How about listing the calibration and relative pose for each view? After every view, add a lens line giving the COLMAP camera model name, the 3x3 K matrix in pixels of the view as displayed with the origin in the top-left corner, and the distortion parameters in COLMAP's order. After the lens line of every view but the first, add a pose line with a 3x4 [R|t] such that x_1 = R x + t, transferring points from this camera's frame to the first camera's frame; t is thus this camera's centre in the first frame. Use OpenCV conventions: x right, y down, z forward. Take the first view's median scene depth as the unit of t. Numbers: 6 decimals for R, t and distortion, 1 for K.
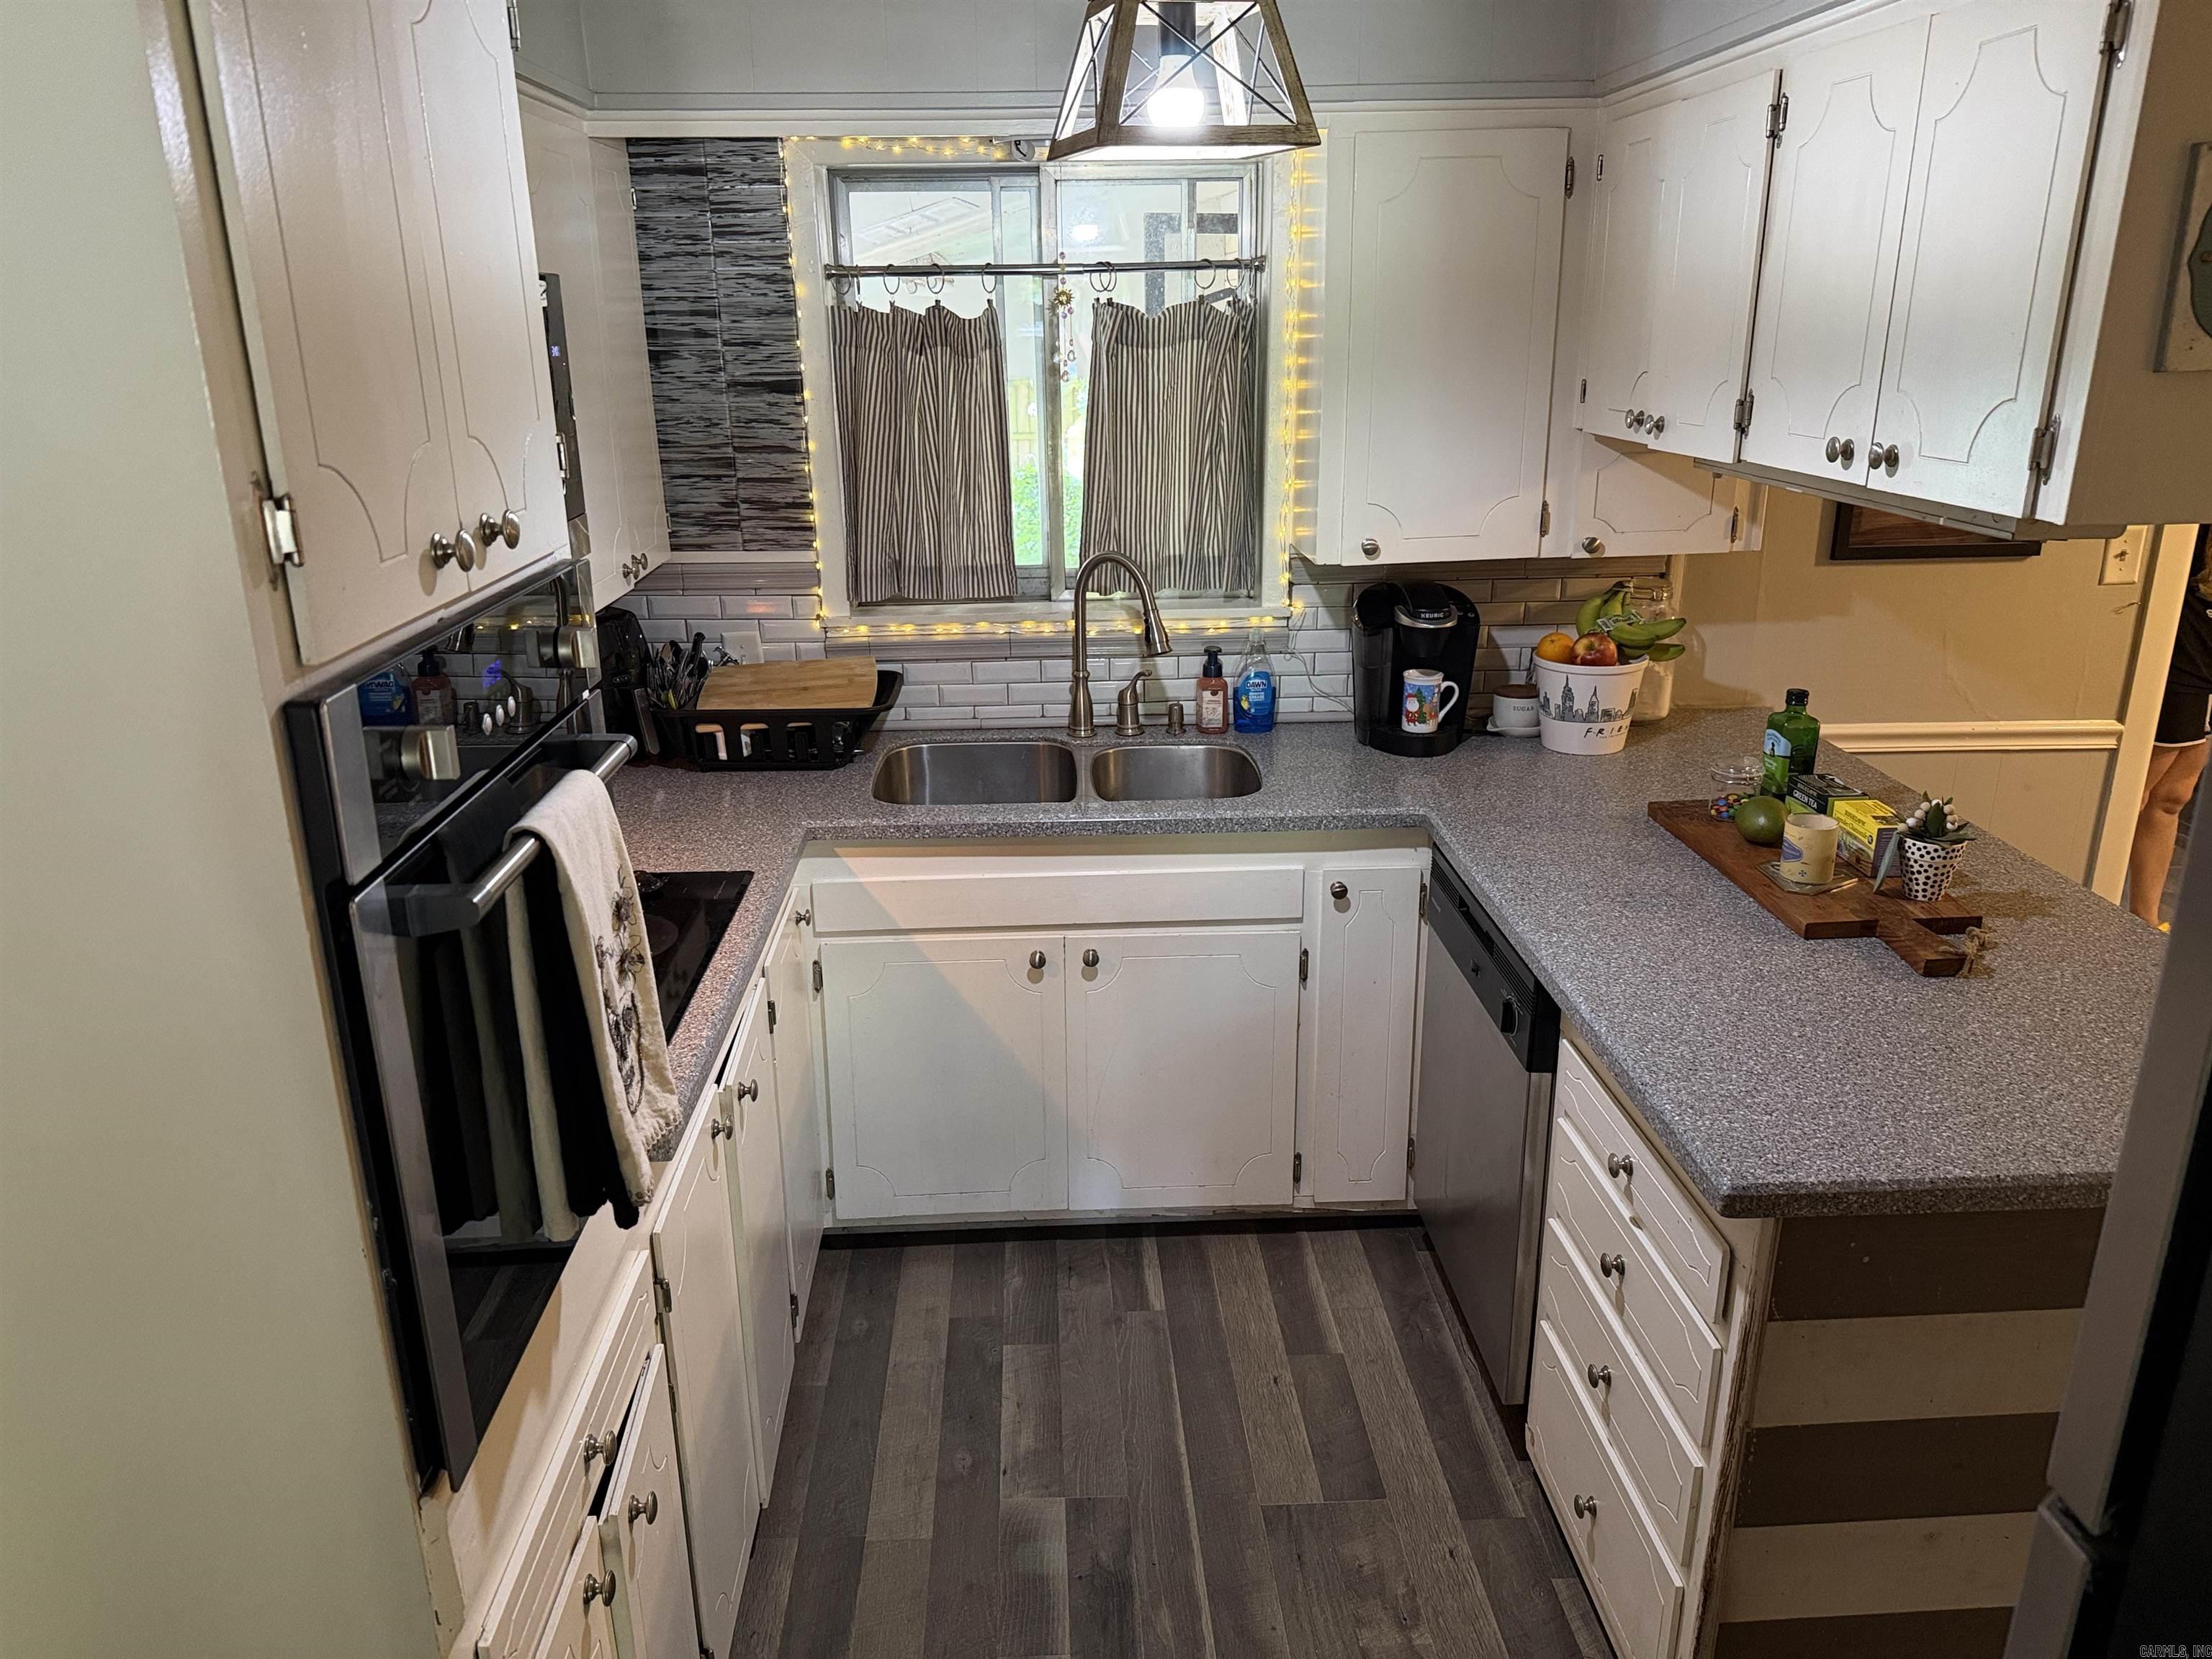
lens RADIAL K [[1560.6, 0, 1095.7], [0, 1560.6, 846.1], [0, 0, 1]] dist [0.075475, -0.084499]
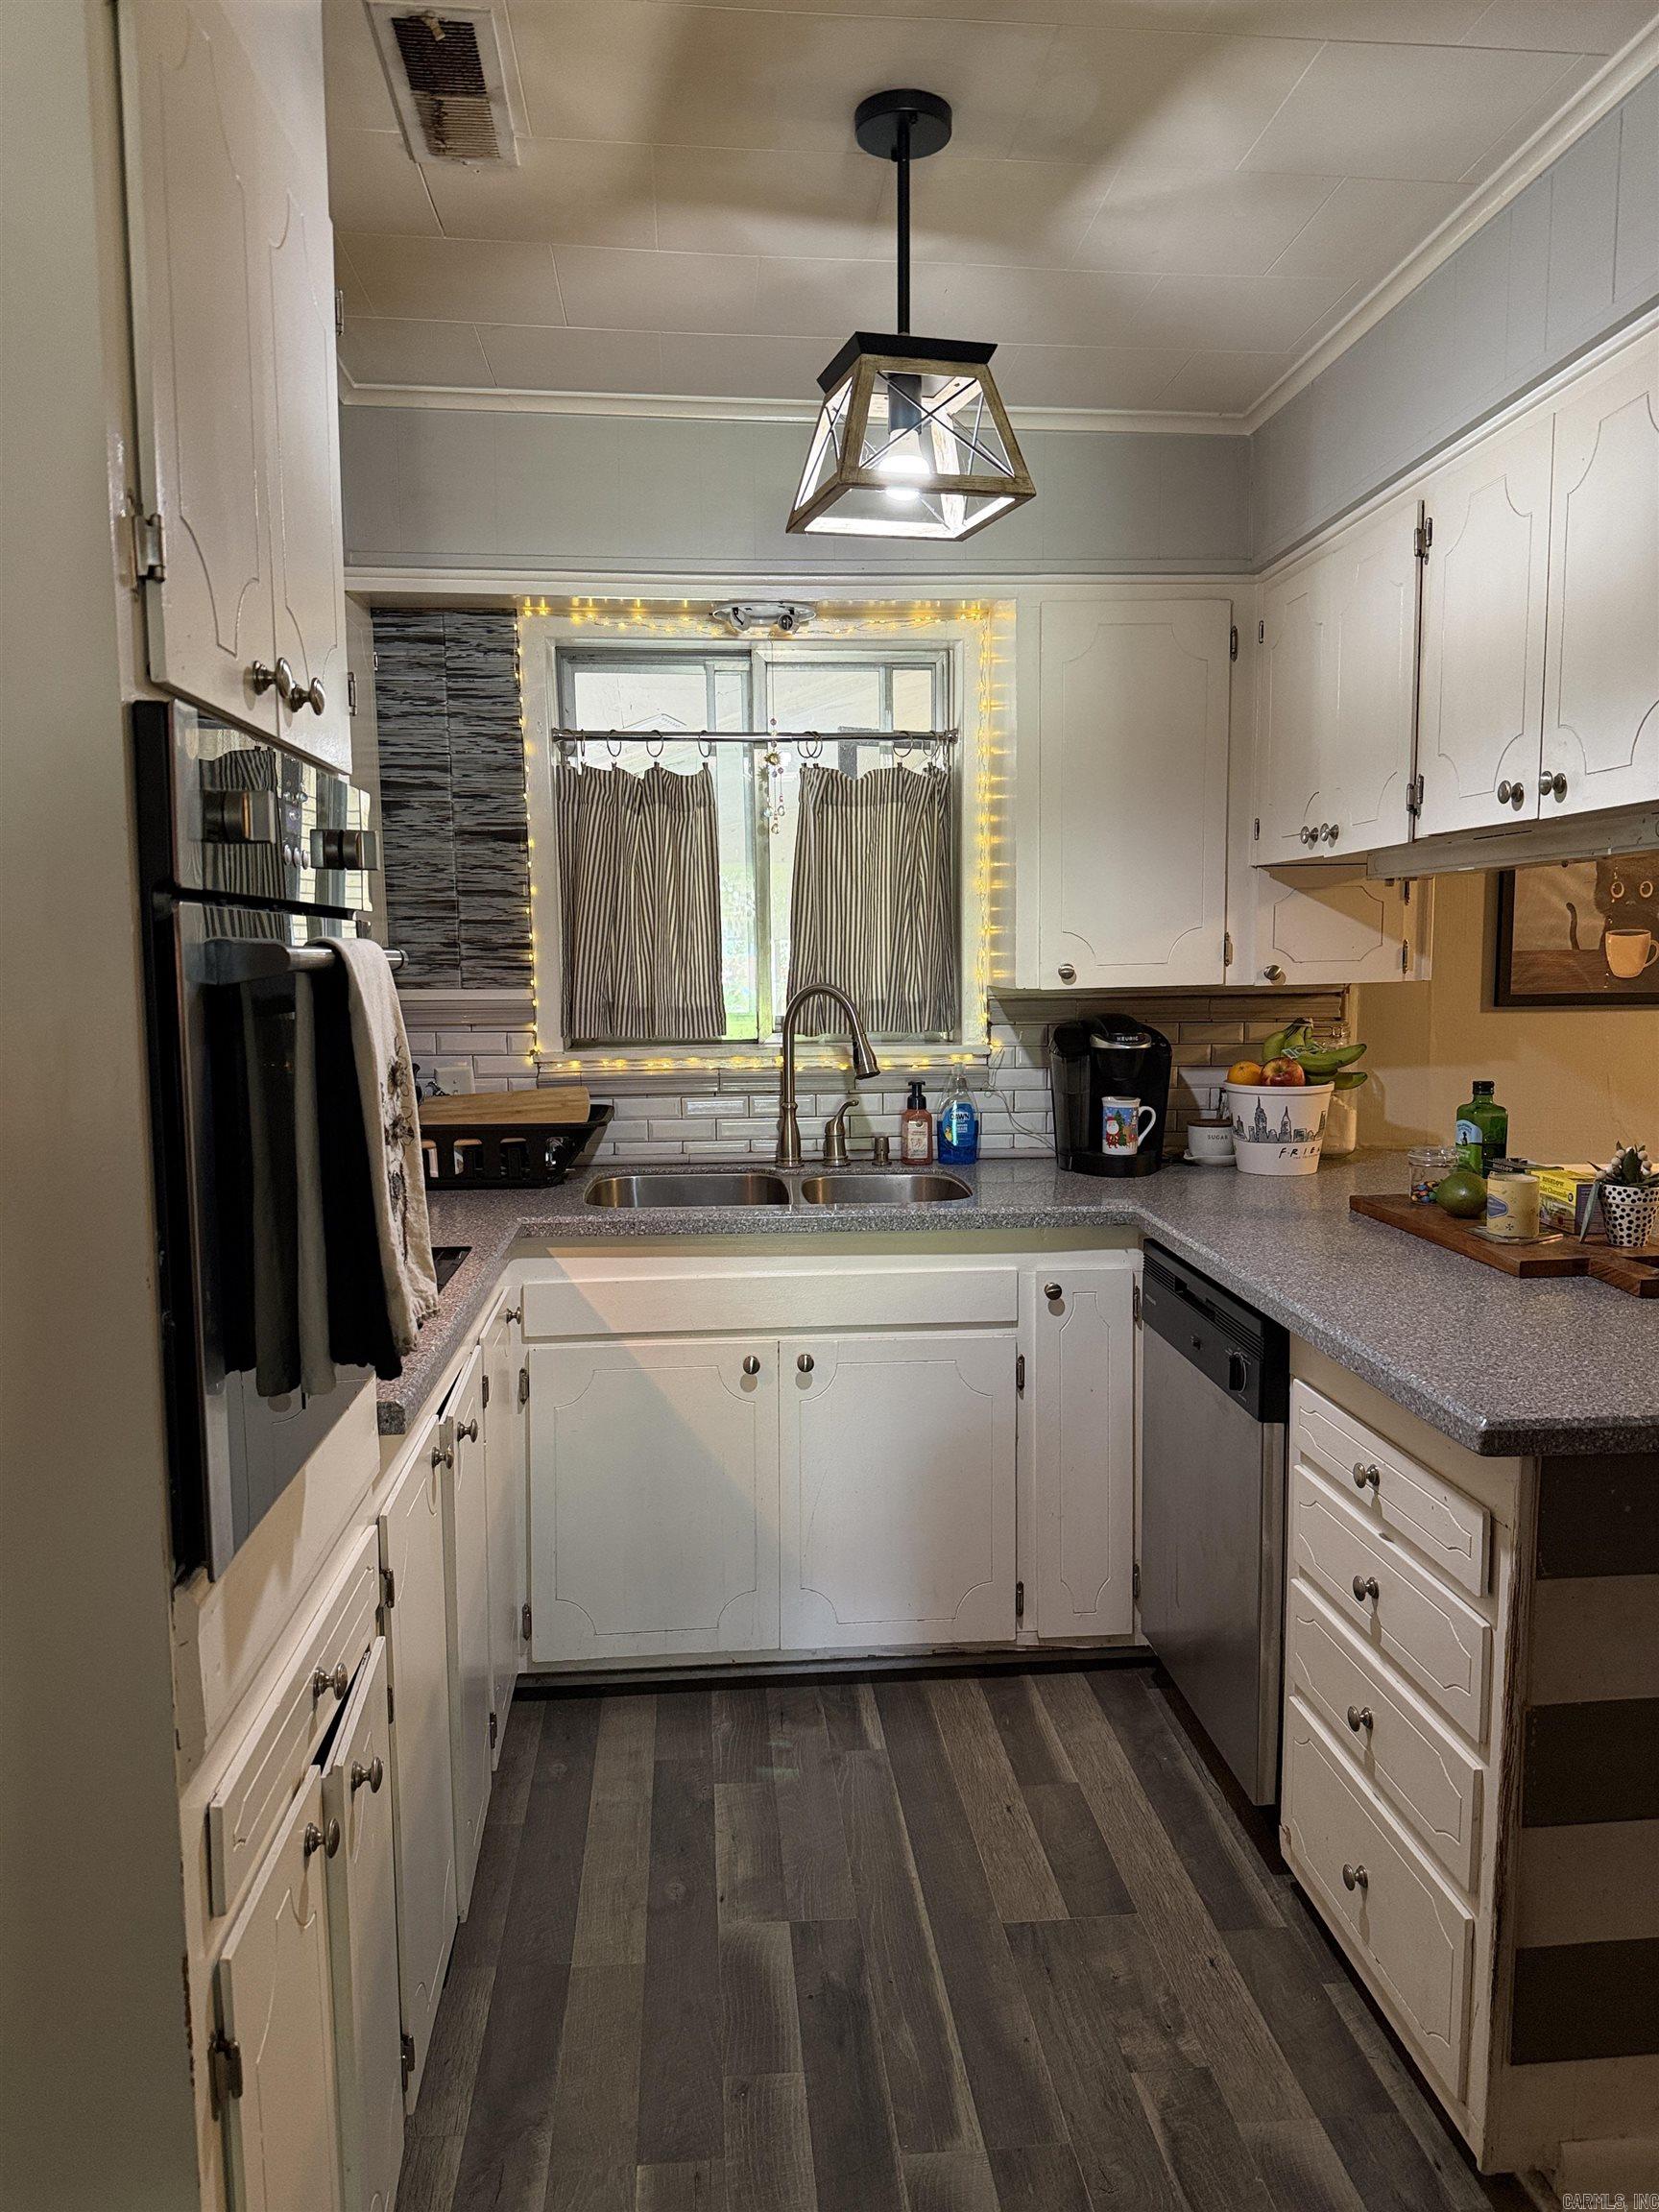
lens RADIAL K [[1560.6, 0, 831.8], [0, 1560.6, 1114.9], [0, 0, 1]] dist [0.075475, -0.084499]
pose [[0.999000, 0.000538, 0.044703, -0.030710], [0.009129, 0.976404, -0.215757, 0.132494], [-0.043765, 0.215949, 0.975423, 0.003400]]
